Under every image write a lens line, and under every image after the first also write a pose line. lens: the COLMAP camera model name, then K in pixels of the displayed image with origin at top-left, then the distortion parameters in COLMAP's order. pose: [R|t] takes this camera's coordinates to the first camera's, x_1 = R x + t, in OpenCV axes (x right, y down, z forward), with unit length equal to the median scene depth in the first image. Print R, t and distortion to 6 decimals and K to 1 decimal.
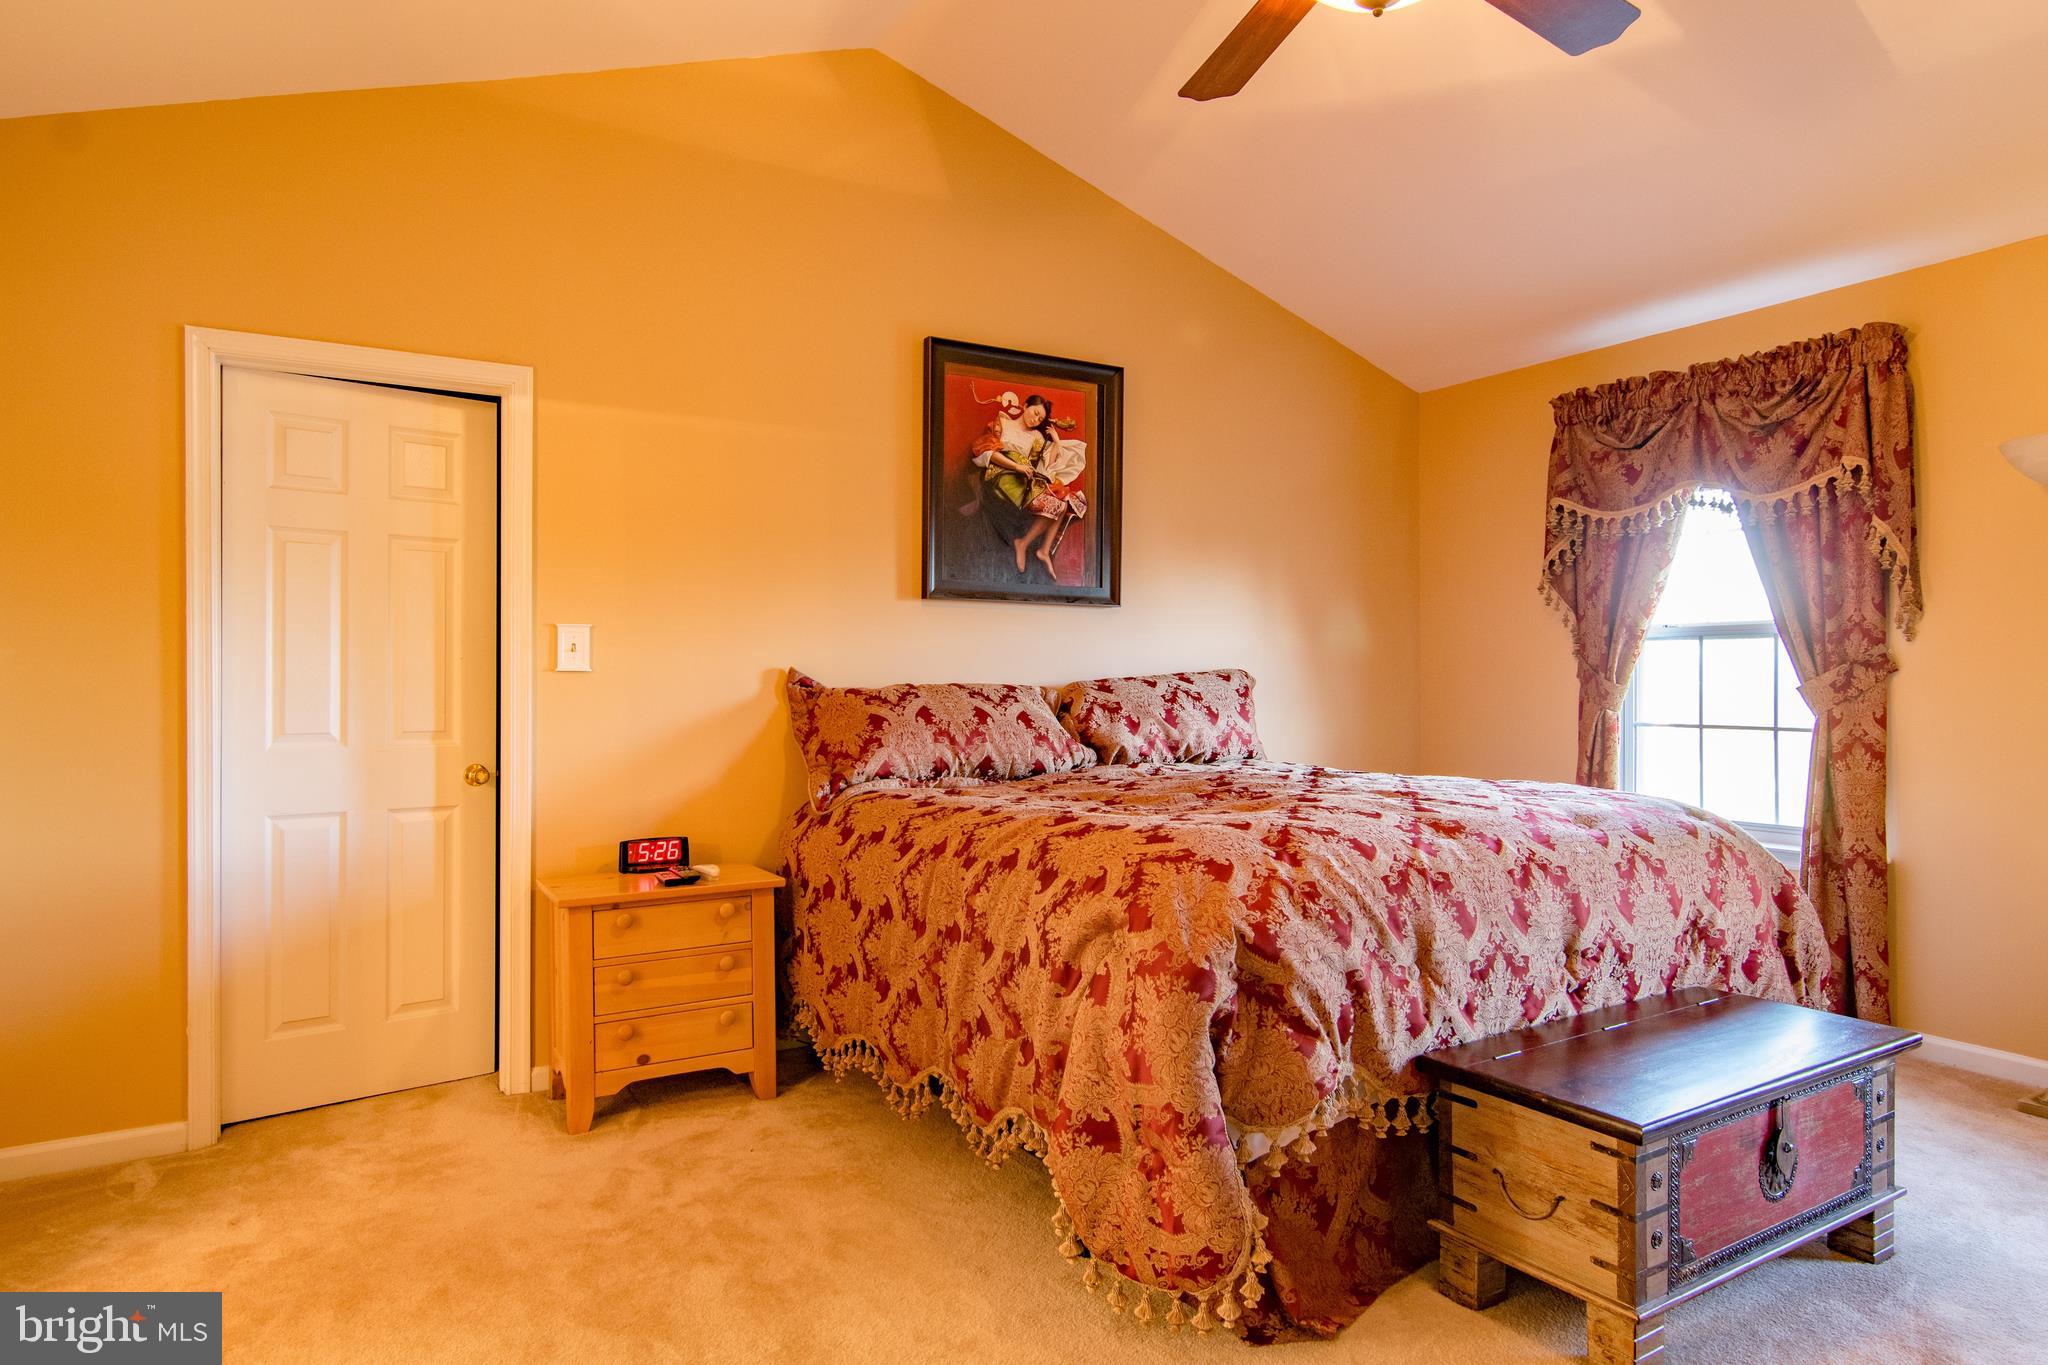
lens RADIAL K [[1161.3, 0, 1024.0], [0, 1161.3, 682.5], [0, 0, 1]] dist [-0.000635, -0.000027]
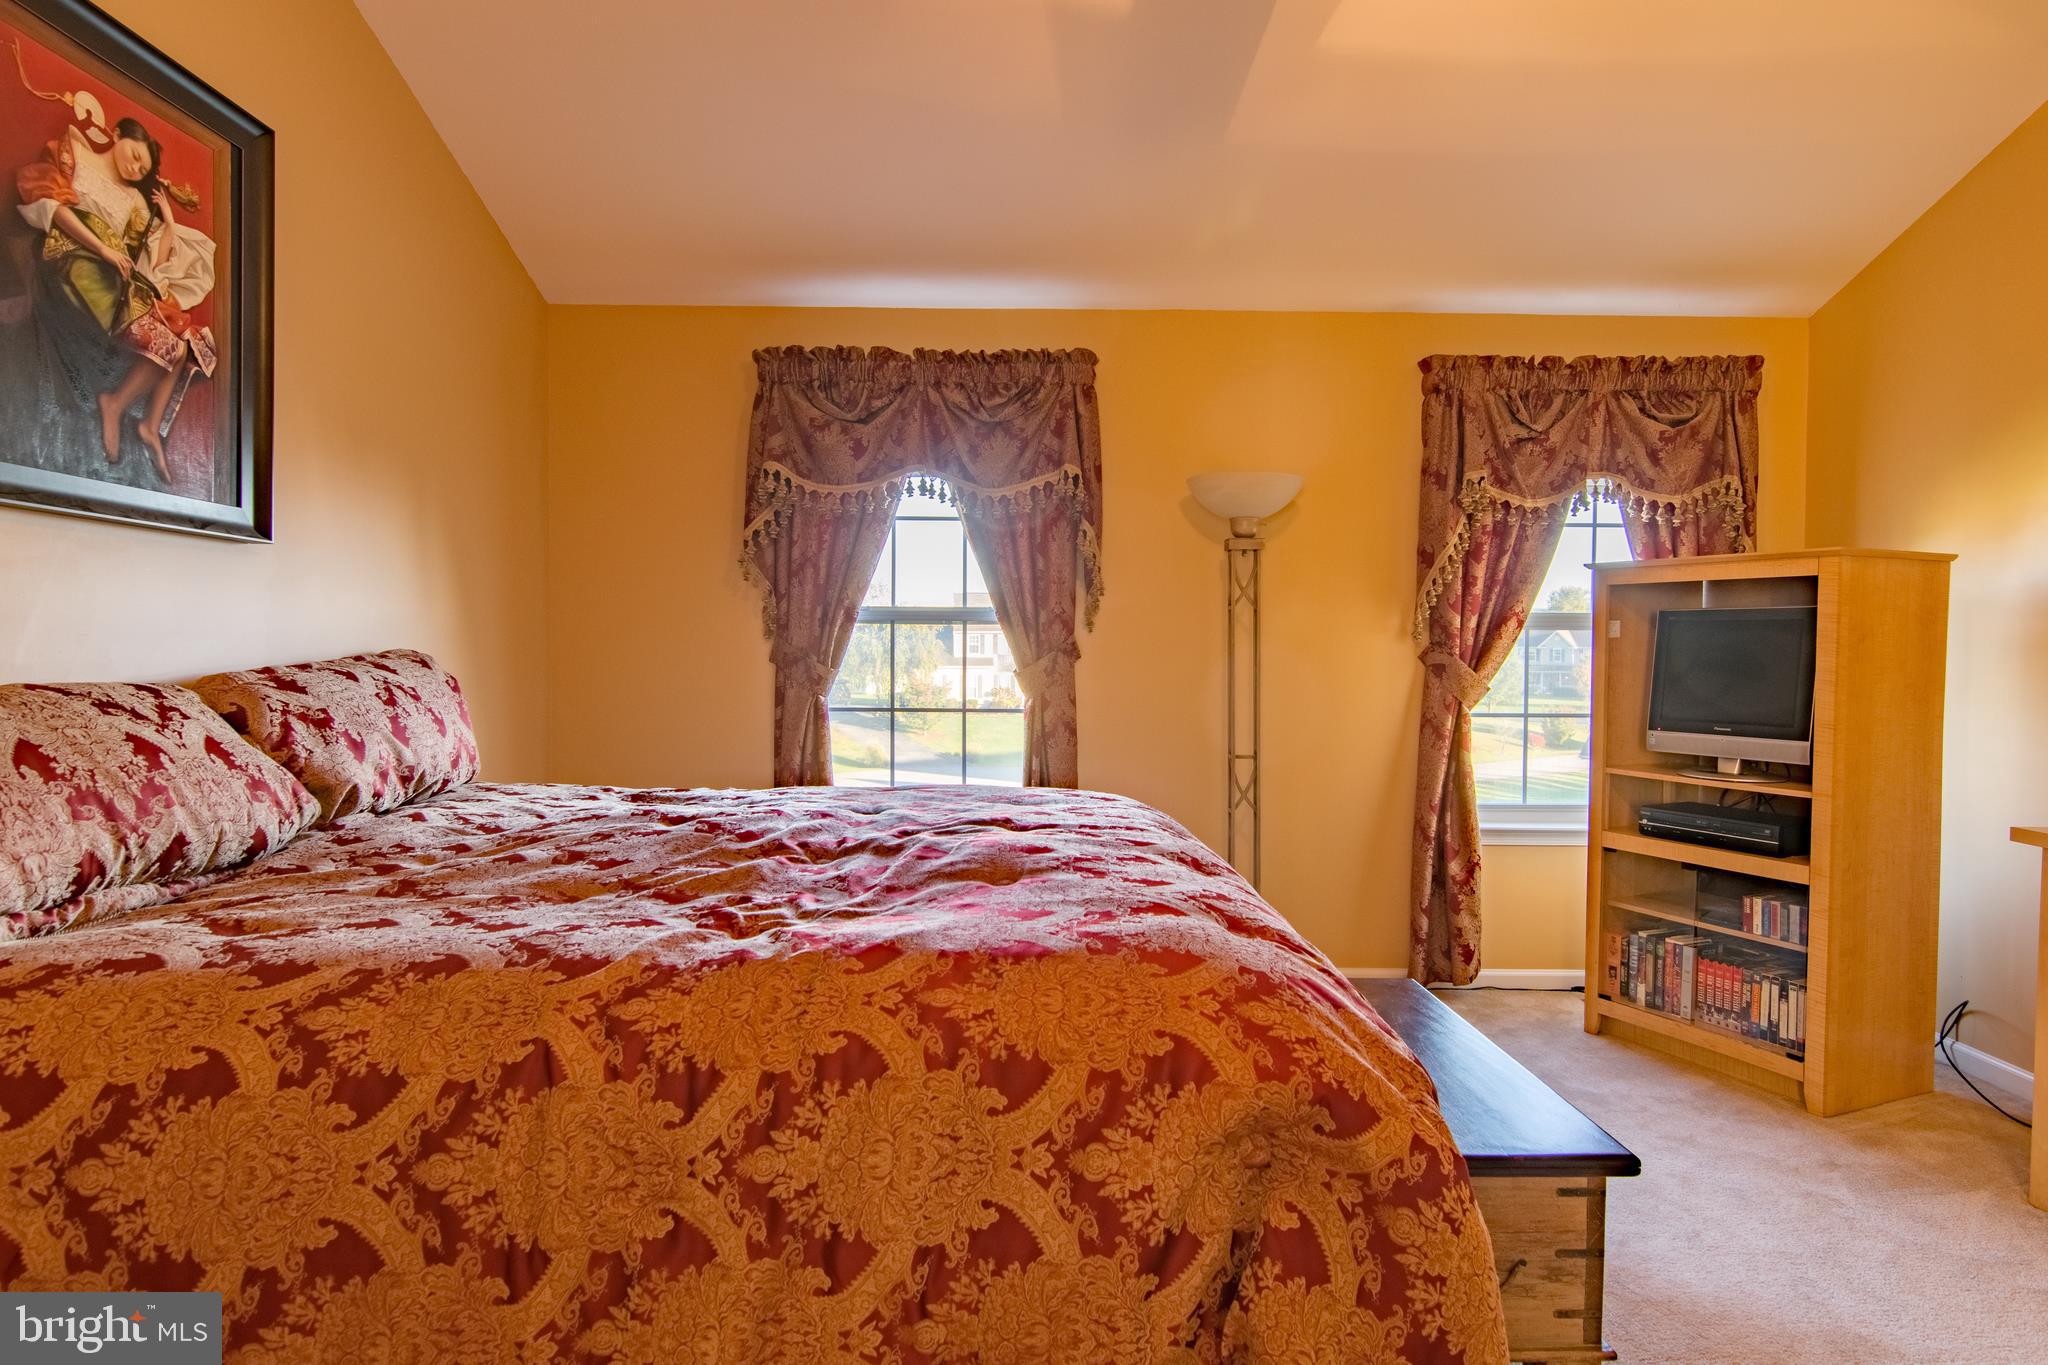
lens RADIAL K [[1161.3, 0, 1024.0], [0, 1161.3, 682.5], [0, 0, 1]] dist [-0.000635, -0.000027]
pose [[0.526418, -0.018703, 0.850020, -0.228279], [-0.004776, 0.999677, 0.024954, -0.012439], [-0.850213, -0.017195, 0.526158, 0.393595]]
